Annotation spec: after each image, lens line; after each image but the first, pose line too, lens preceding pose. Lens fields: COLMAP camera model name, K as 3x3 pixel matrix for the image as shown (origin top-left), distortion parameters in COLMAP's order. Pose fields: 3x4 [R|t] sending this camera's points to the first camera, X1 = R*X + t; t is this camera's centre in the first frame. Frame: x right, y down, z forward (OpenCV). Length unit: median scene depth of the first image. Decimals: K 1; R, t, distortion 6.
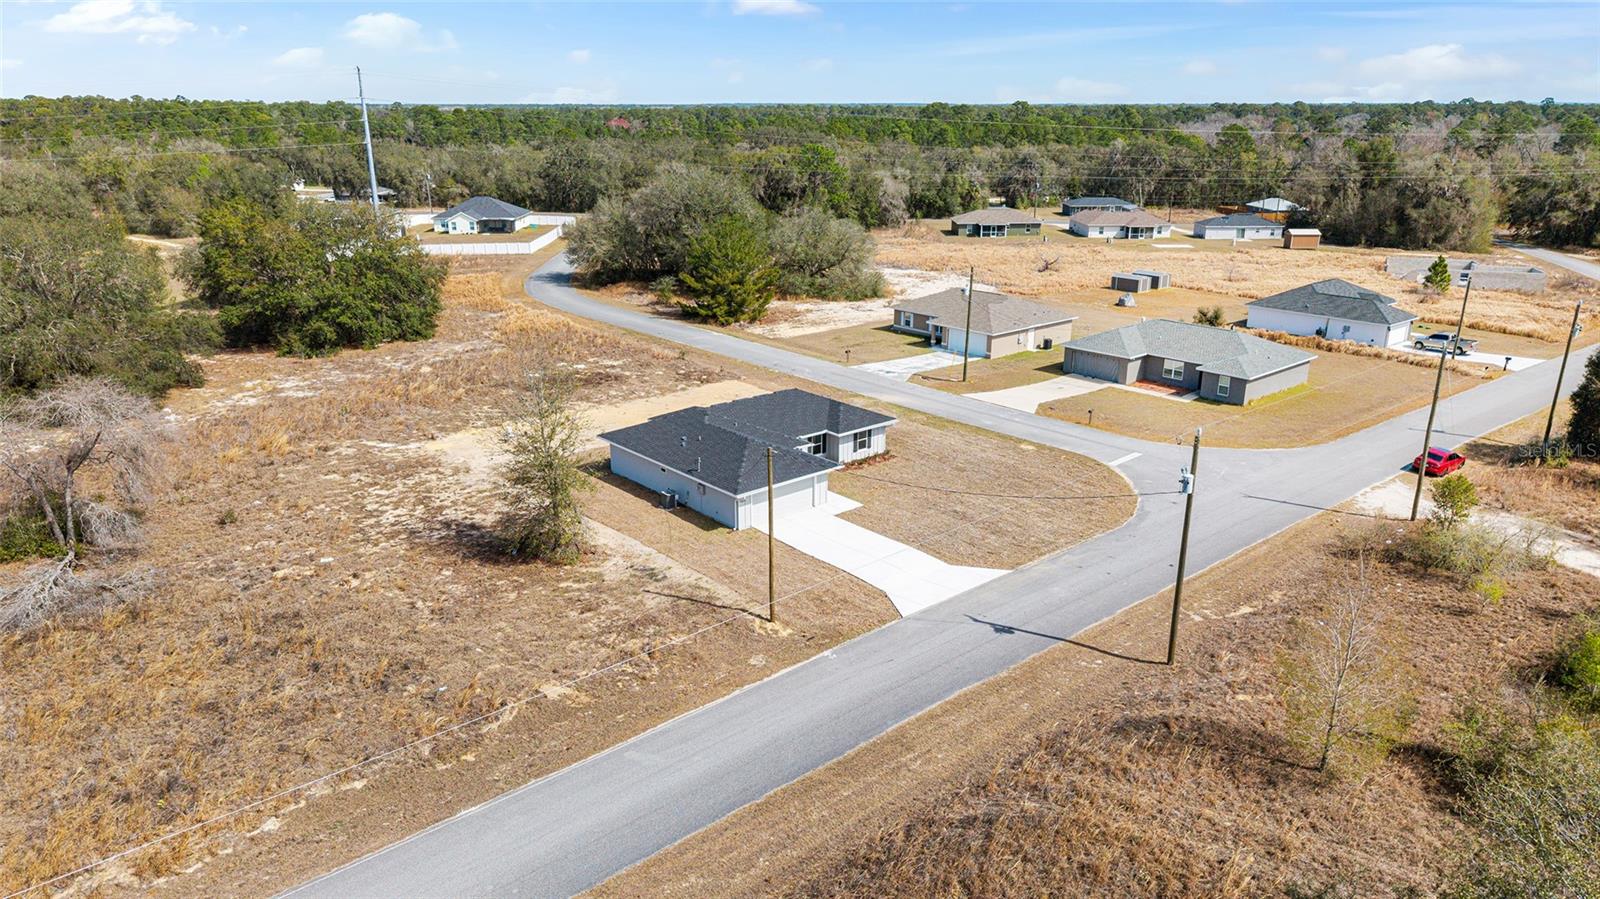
lens RADIAL K [[1067.9, 0, 803.5], [0, 1067.9, 456.4], [0, 0, 1]] dist [0.026106, -0.025782]
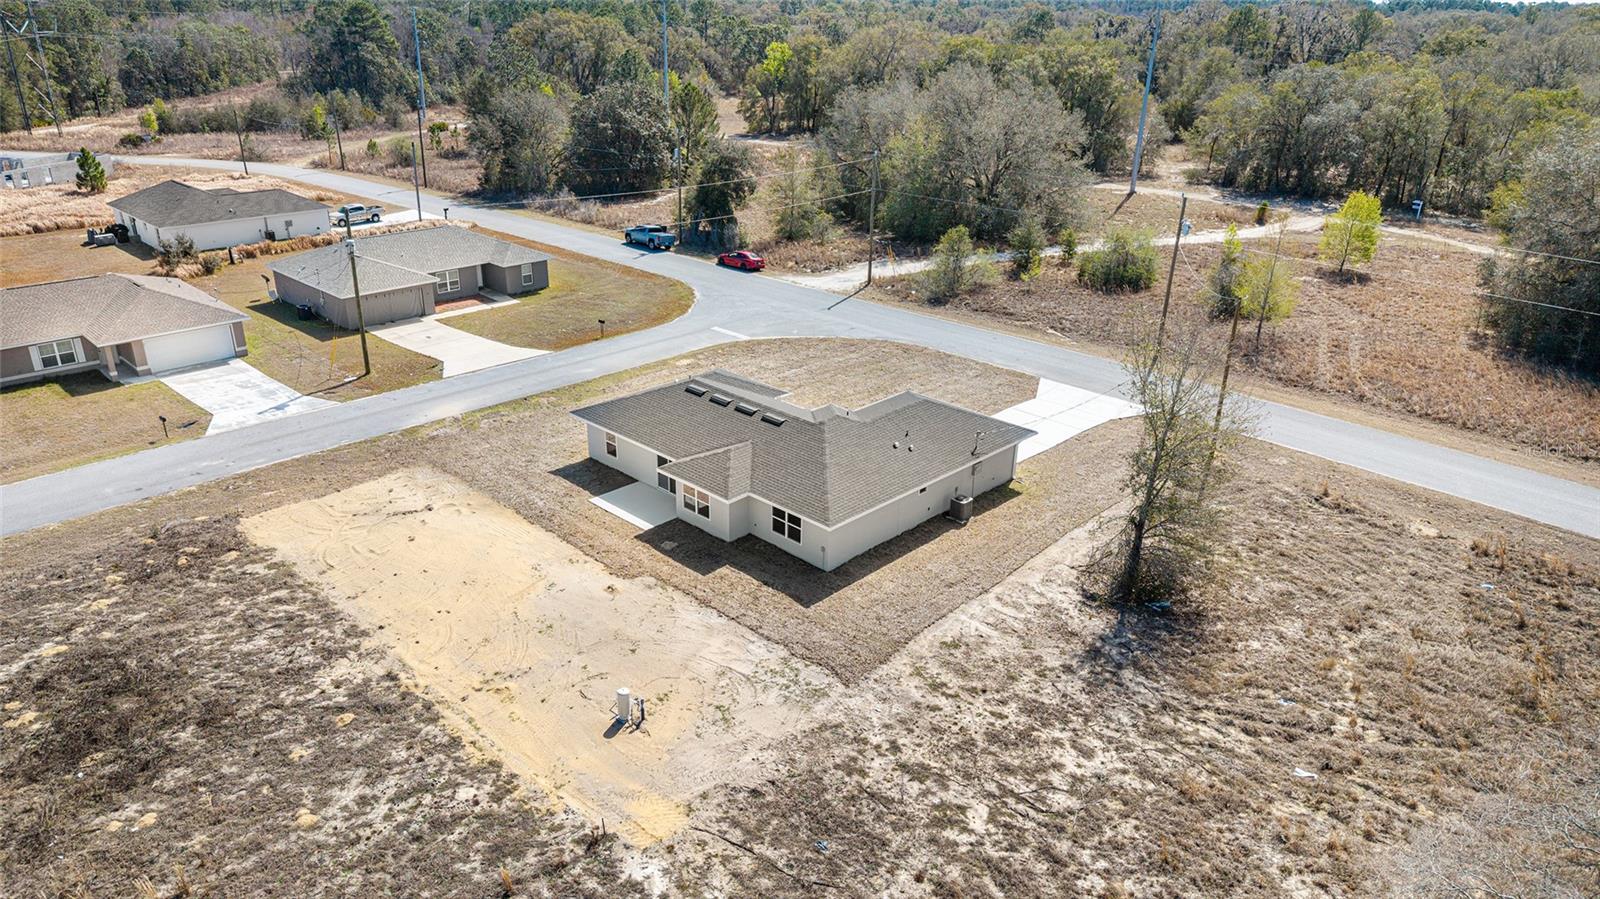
lens RADIAL K [[1067.9, 0, 798.2], [0, 1067.9, 452.9], [0, 0, 1]] dist [0.026106, -0.025782]
pose [[-0.089487, -0.392710, 0.915298, -0.676431], [0.291173, 0.868522, 0.401108, -0.282992], [-0.952476, 0.302404, 0.036625, 0.907195]]
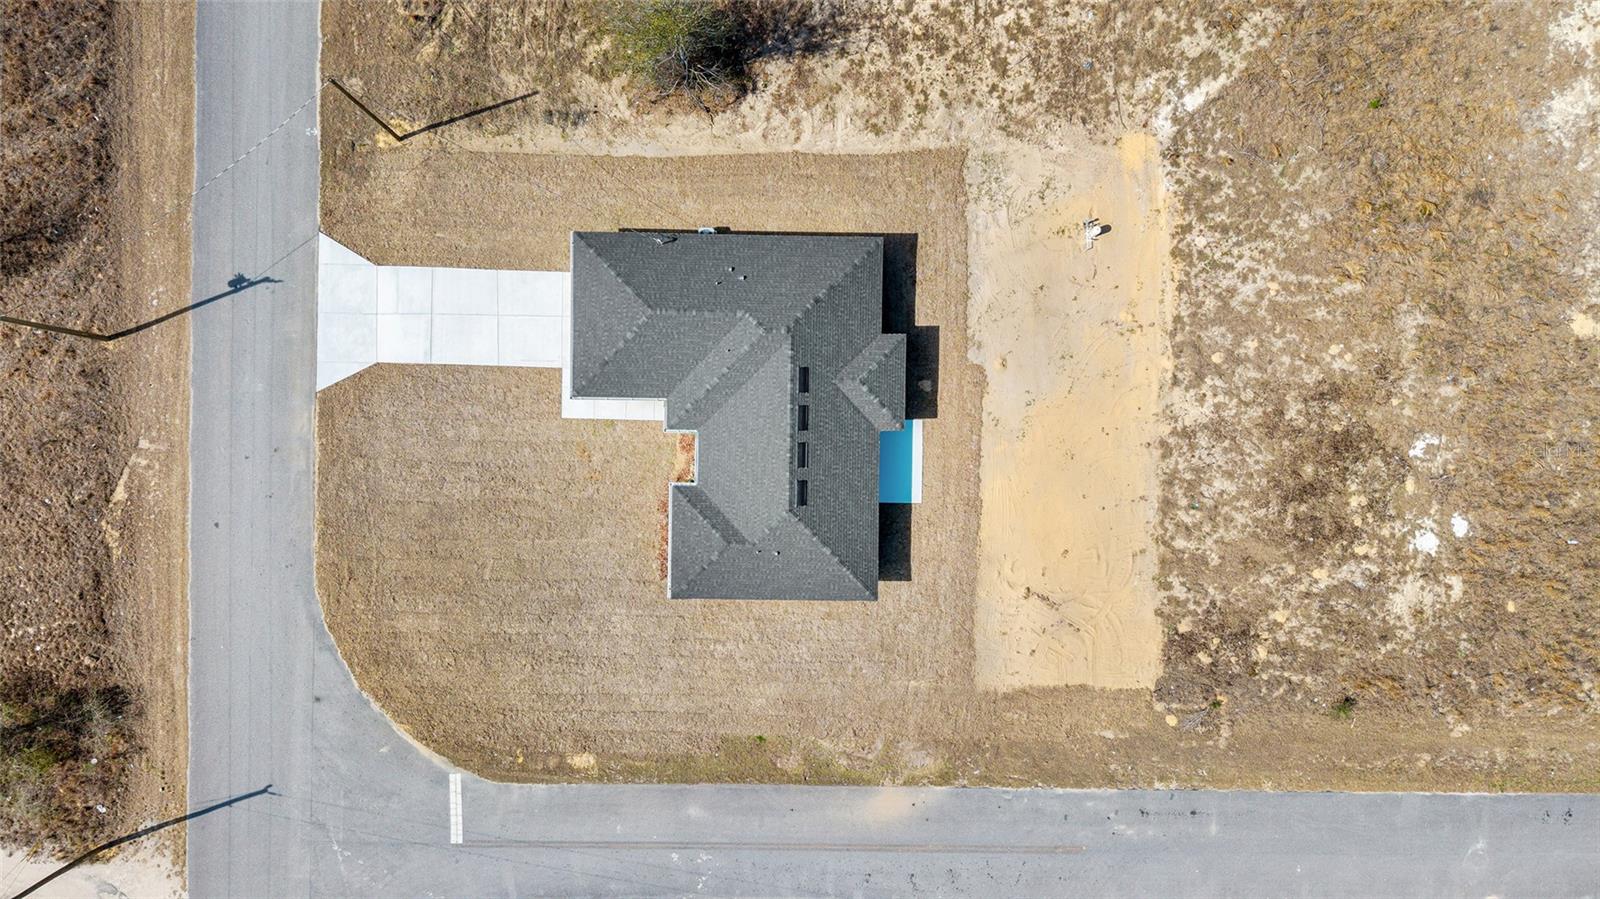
lens RADIAL K [[1067.9, 0, 810.7], [0, 1067.9, 449.4], [0, 0, 1]] dist [0.026106, -0.025782]
pose [[-0.664513, 0.747213, -0.009744, -0.039679], [-0.246974, -0.207295, 0.946590, -0.689046], [0.705284, 0.631428, 0.322292, 0.755261]]
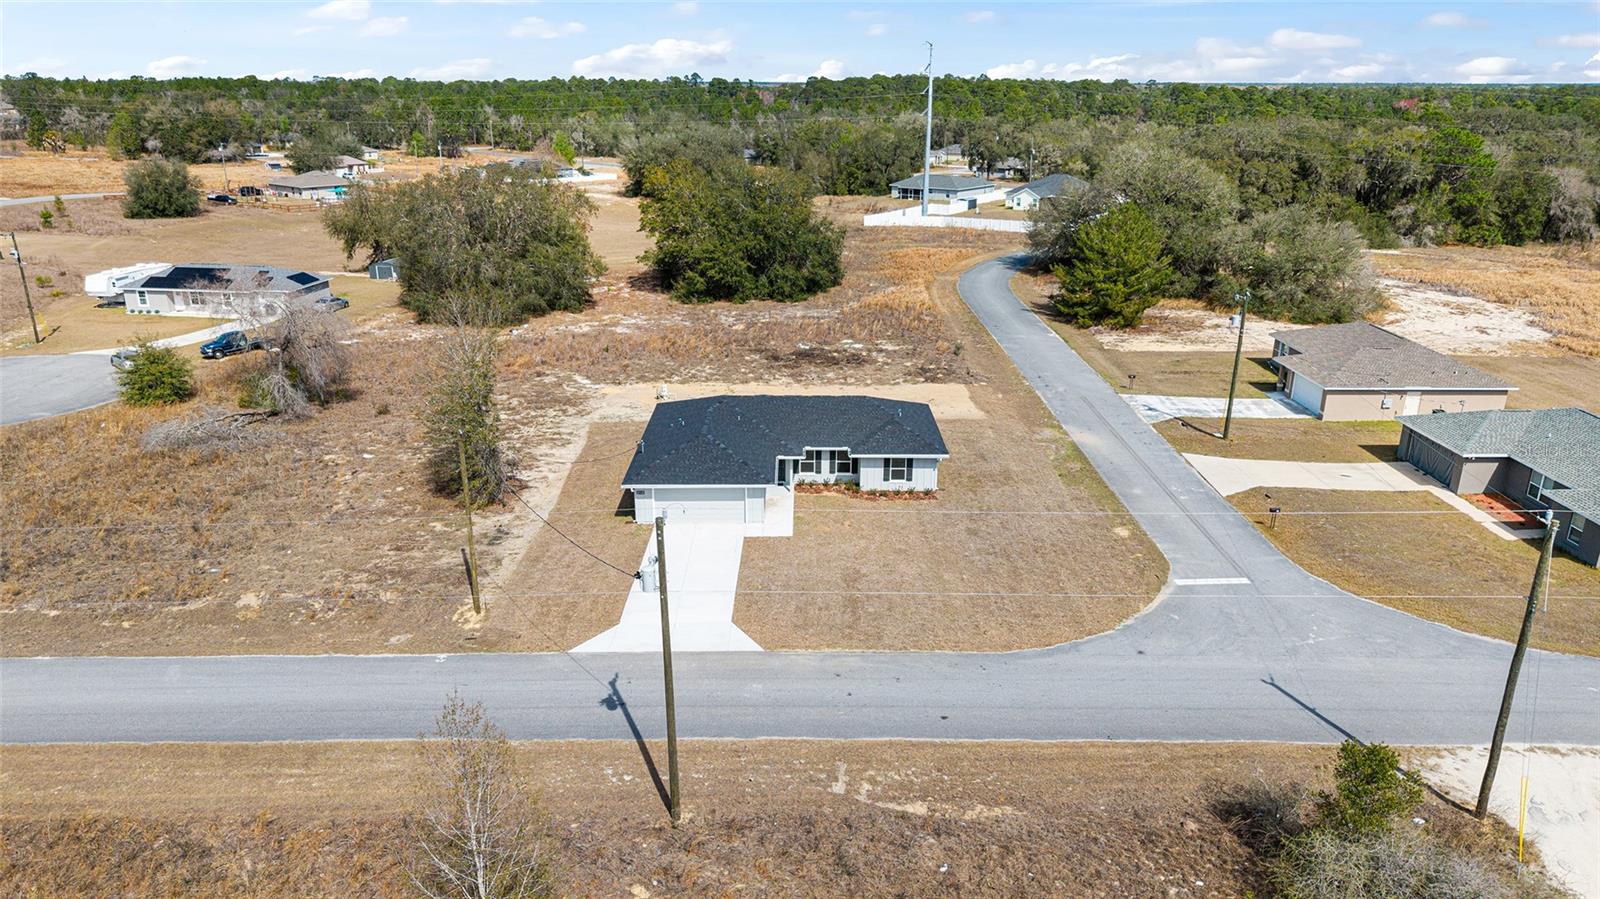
lens RADIAL K [[1067.9, 0, 795.5], [0, 1067.9, 450.8], [0, 0, 1]] dist [0.026106, -0.025782]
pose [[0.755516, 0.212366, -0.619755, 0.493690], [-0.204386, 0.975193, 0.085002, -0.081608], [0.622433, 0.062448, 0.780178, 0.279548]]
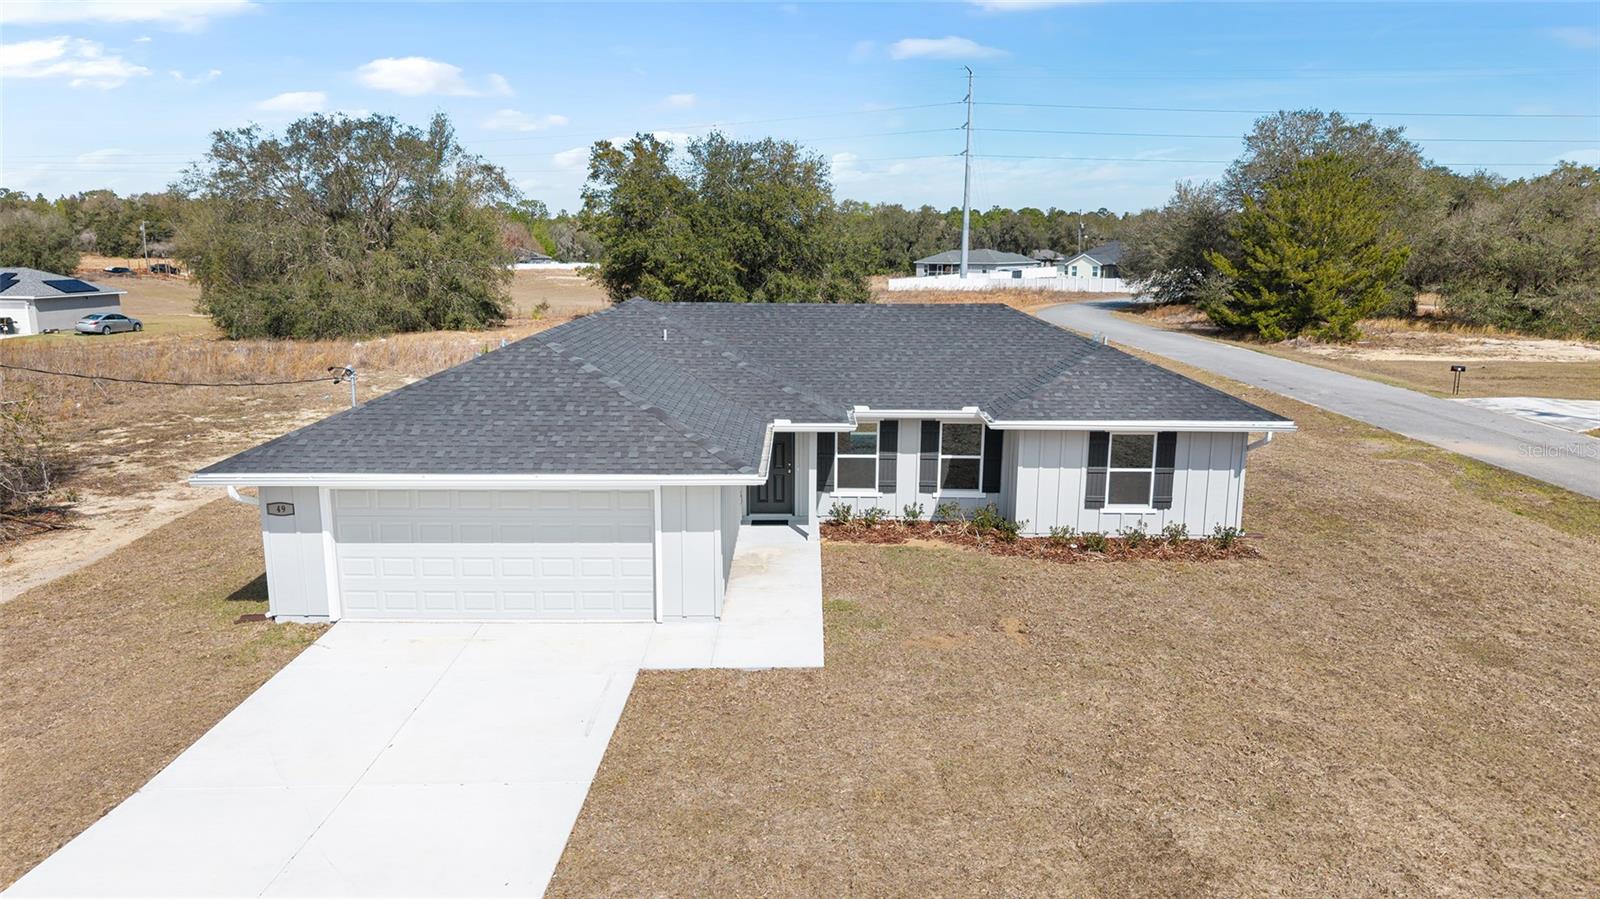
lens RADIAL K [[1067.9, 0, 793.4], [0, 1067.9, 434.1], [0, 0, 1]] dist [0.026106, -0.025782]
pose [[0.751303, 0.118045, -0.649314, 0.164248], [-0.207679, 0.976177, -0.062832, 0.010796], [0.626428, 0.182055, 0.757921, 0.699521]]
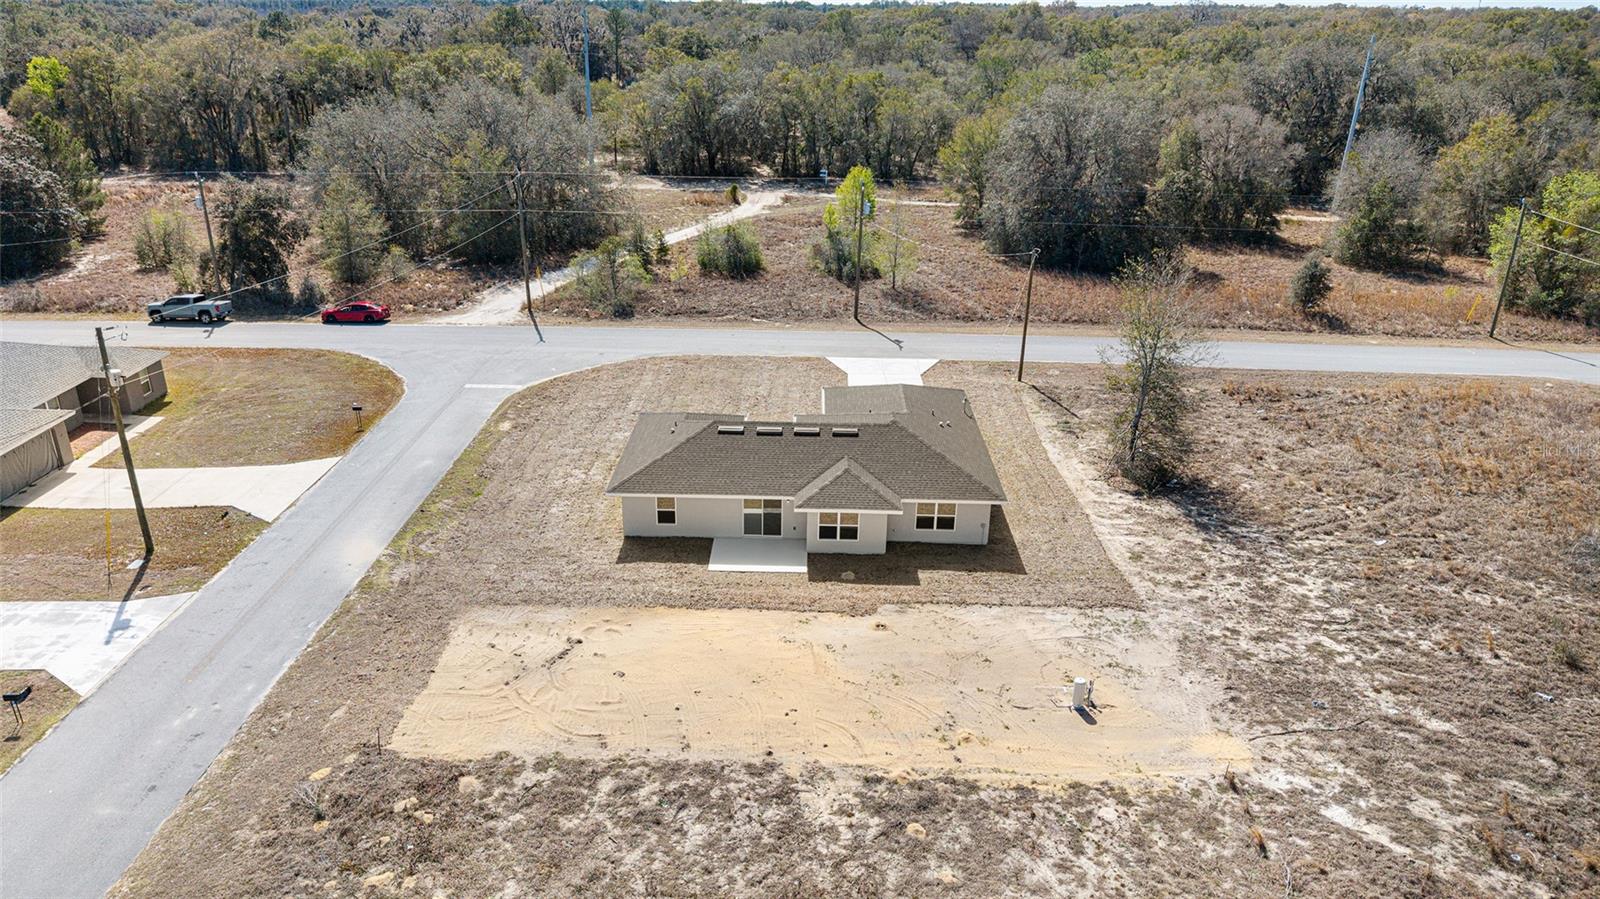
lens RADIAL K [[1067.9, 0, 801.3], [0, 1067.9, 452.7], [0, 0, 1]] dist [0.026106, -0.025782]
pose [[-0.746566, -0.267547, 0.609145, -0.462084], [0.189075, 0.792507, 0.579813, -0.425725], [-0.637879, 0.548043, -0.541072, 1.323097]]
